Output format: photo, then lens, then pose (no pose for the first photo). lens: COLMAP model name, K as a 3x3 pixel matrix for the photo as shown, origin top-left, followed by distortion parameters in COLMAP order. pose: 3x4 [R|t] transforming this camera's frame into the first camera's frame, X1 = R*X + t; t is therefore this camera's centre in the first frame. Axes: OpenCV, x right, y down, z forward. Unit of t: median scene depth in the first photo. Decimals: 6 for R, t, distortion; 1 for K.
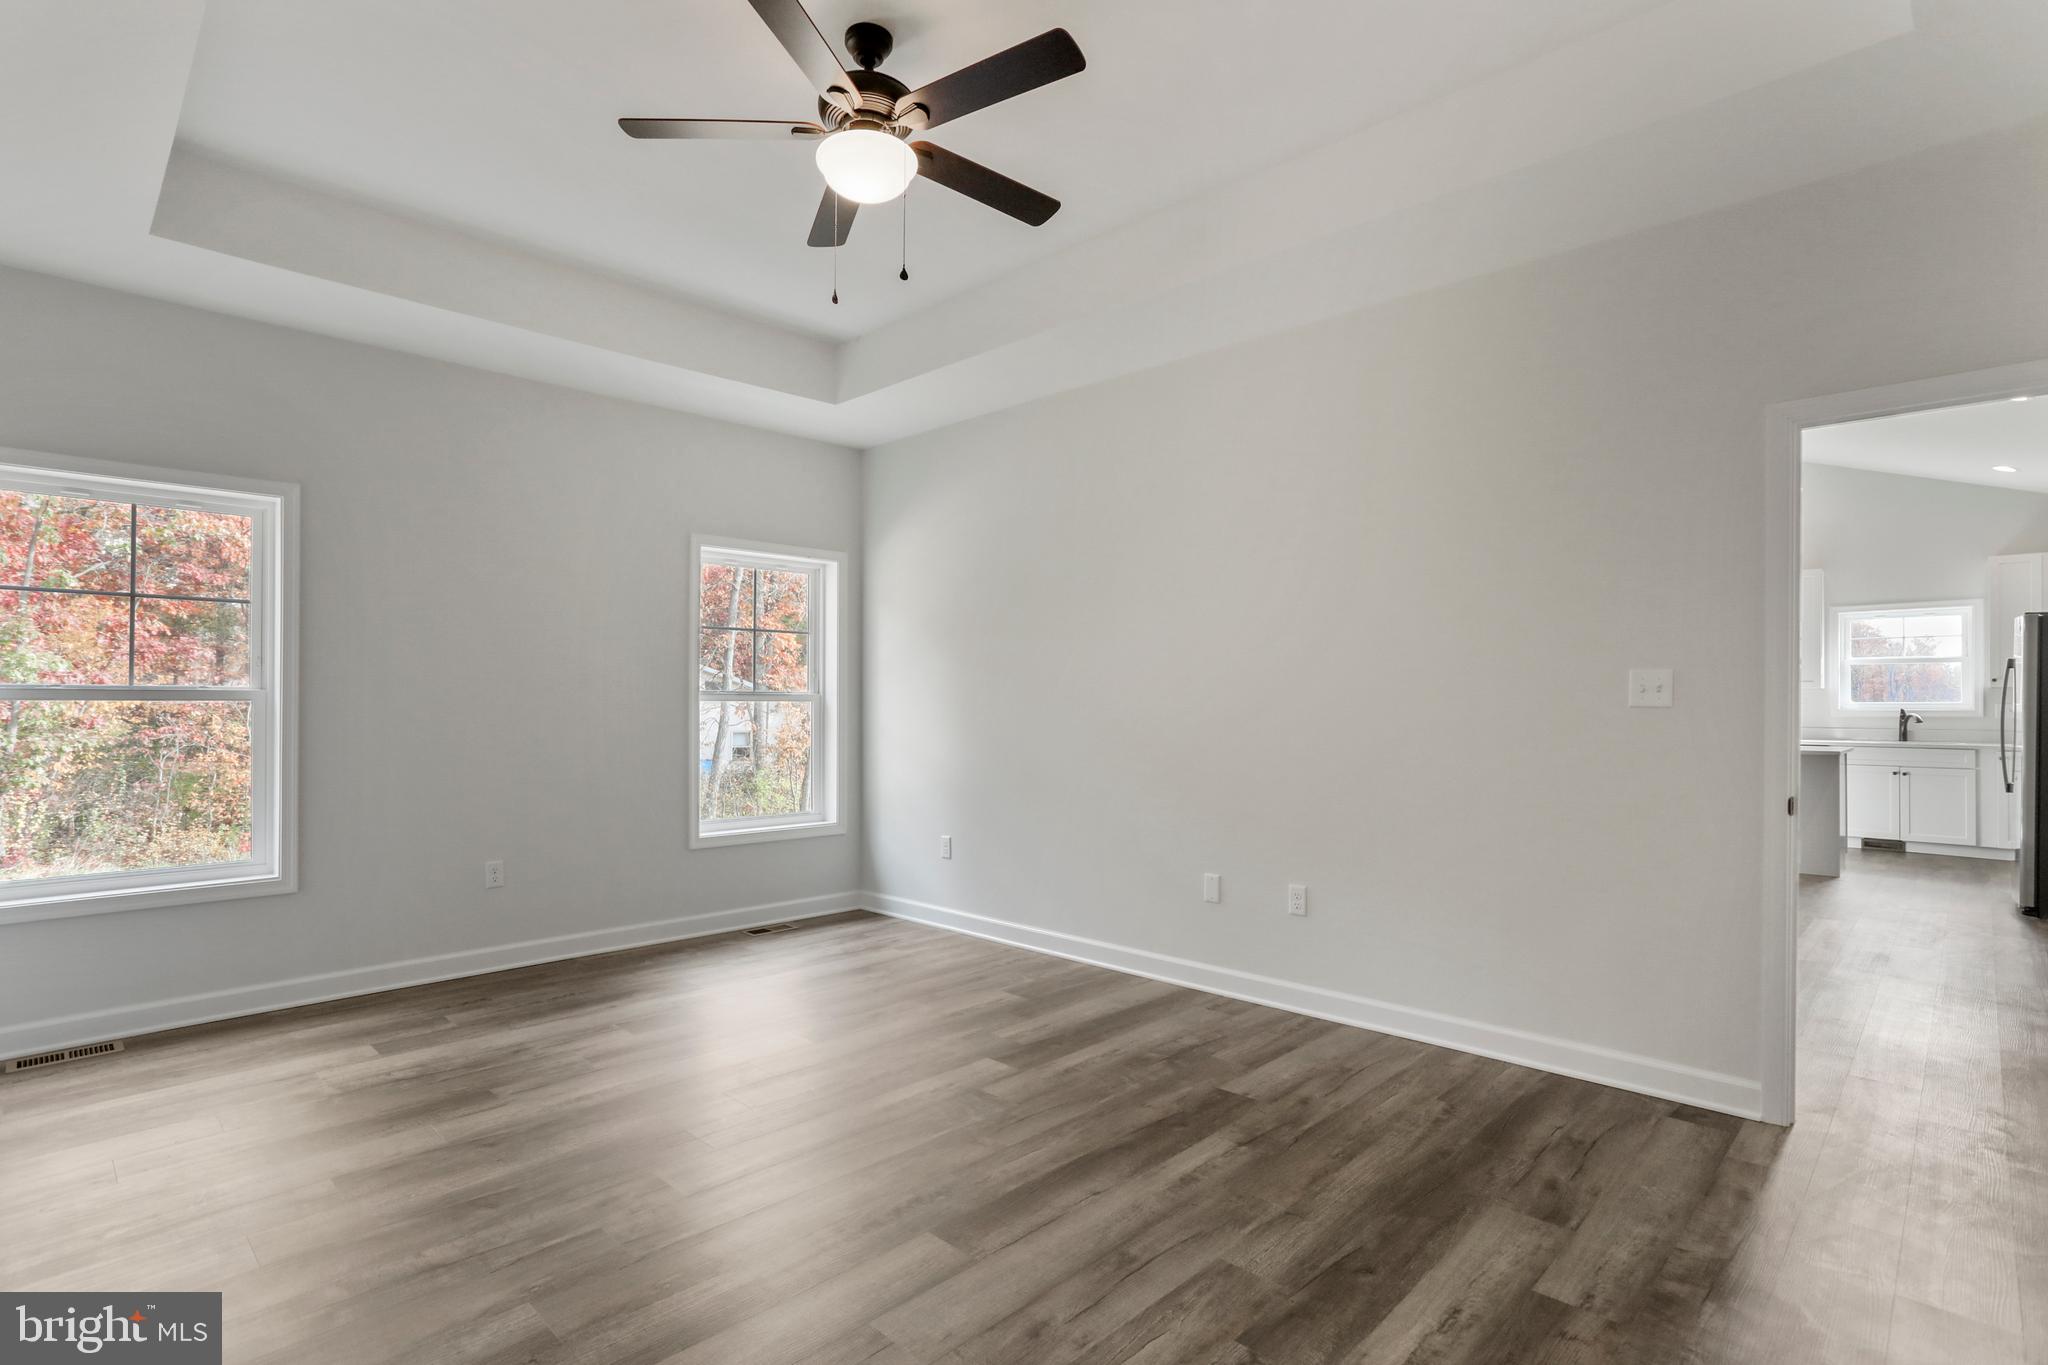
lens RADIAL K [[1008.5, 0, 1003.2], [0, 1008.5, 687.0], [0, 0, 1]] dist [-0.044952, 0.020058]
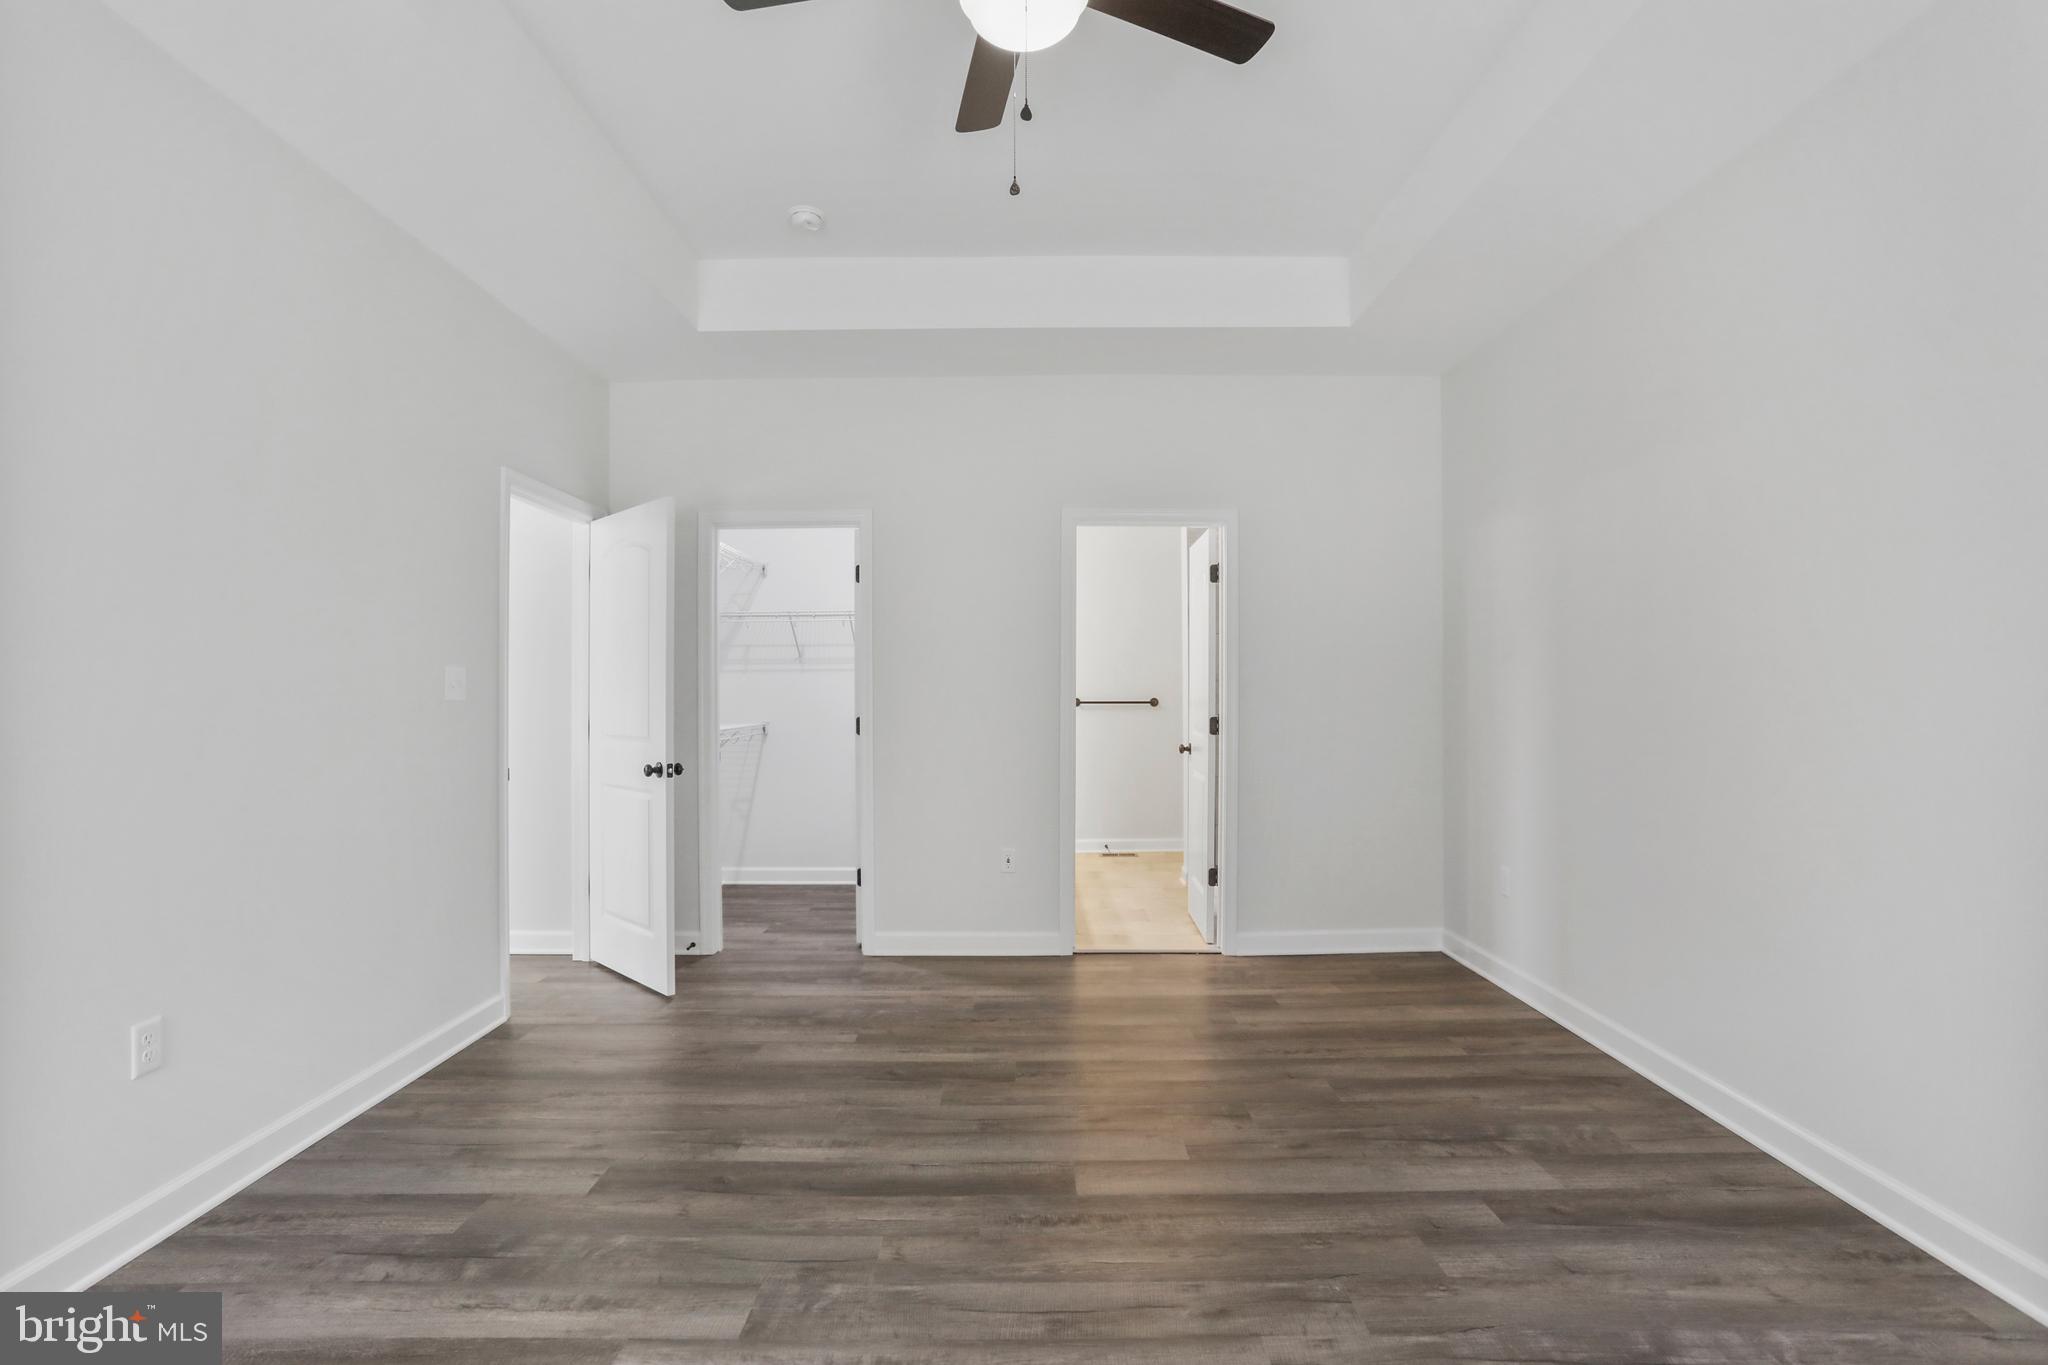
lens RADIAL K [[1002.5, 0, 1021.0], [0, 1002.5, 680.7], [0, 0, 1]] dist [-0.058567, 0.031073]
pose [[-0.710781, 0.008516, 0.703362, -0.532066], [-0.006999, 0.999792, -0.019178, 0.011822], [-0.703379, -0.018554, -0.710573, 1.227915]]
